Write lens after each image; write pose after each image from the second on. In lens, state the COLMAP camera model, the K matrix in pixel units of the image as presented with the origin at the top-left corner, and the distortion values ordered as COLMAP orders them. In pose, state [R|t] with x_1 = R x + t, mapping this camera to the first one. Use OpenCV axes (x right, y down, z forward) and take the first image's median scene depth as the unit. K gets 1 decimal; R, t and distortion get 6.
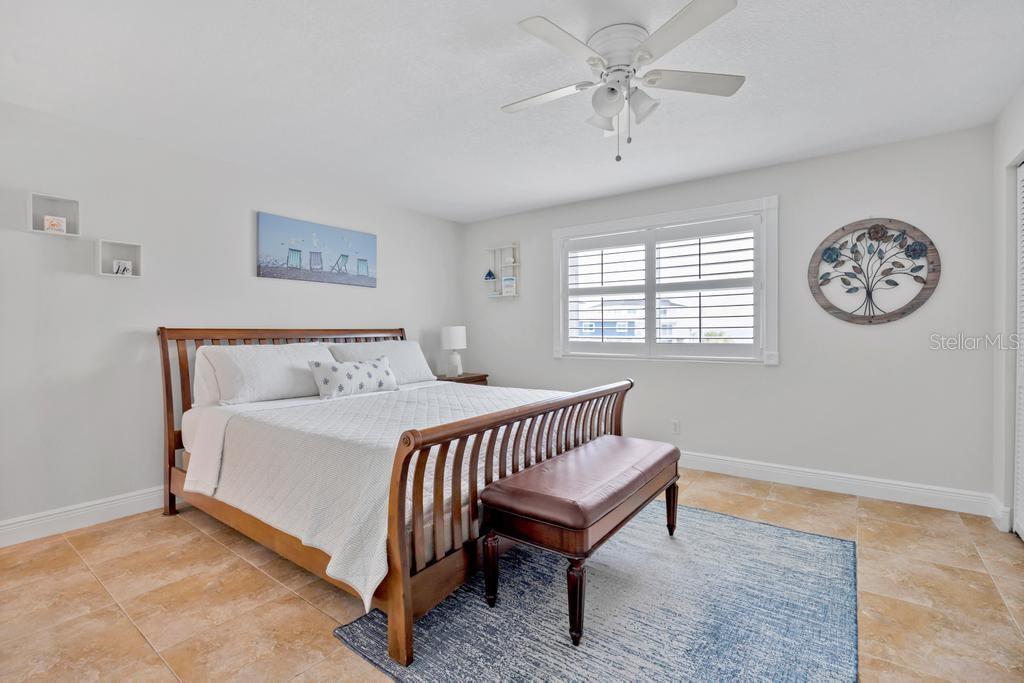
lens RADIAL K [[466.3, 0, 519.5], [0, 466.3, 326.4], [0, 0, 1]] dist [-0.016837, 0.000169]
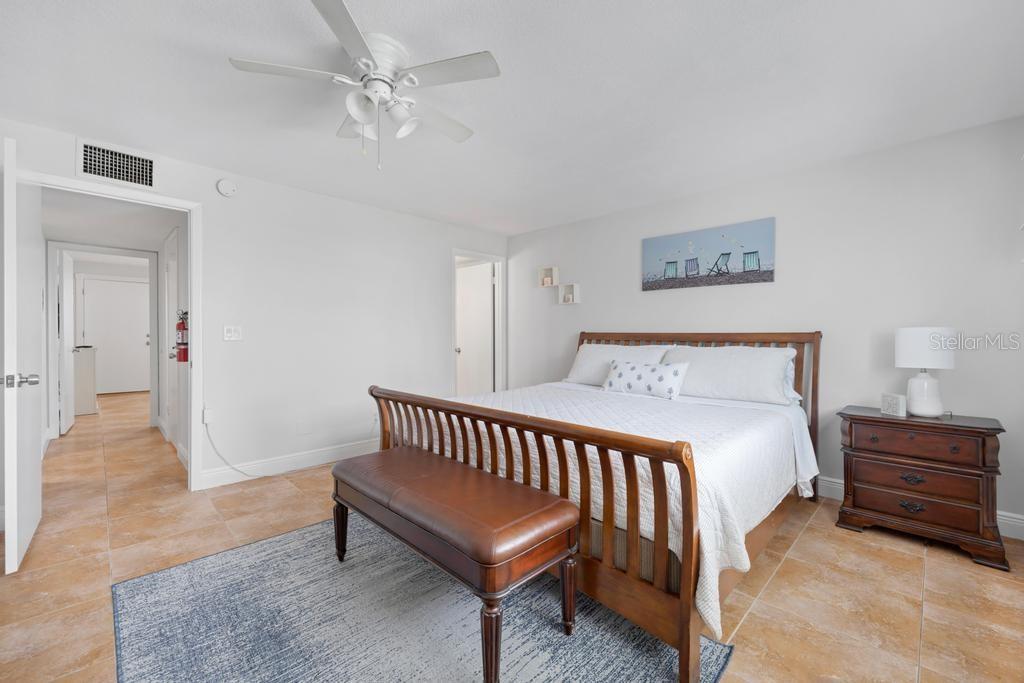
lens RADIAL K [[421.4, 0, 510.3], [0, 421.4, 336.6], [0, 0, 1]] dist [0.009060, -0.000164]
pose [[-0.171671, 0.013899, -0.985056, 0.599632], [0.011821, 0.999858, 0.012048, -0.001556], [0.985084, -0.009576, -0.171810, 0.804900]]
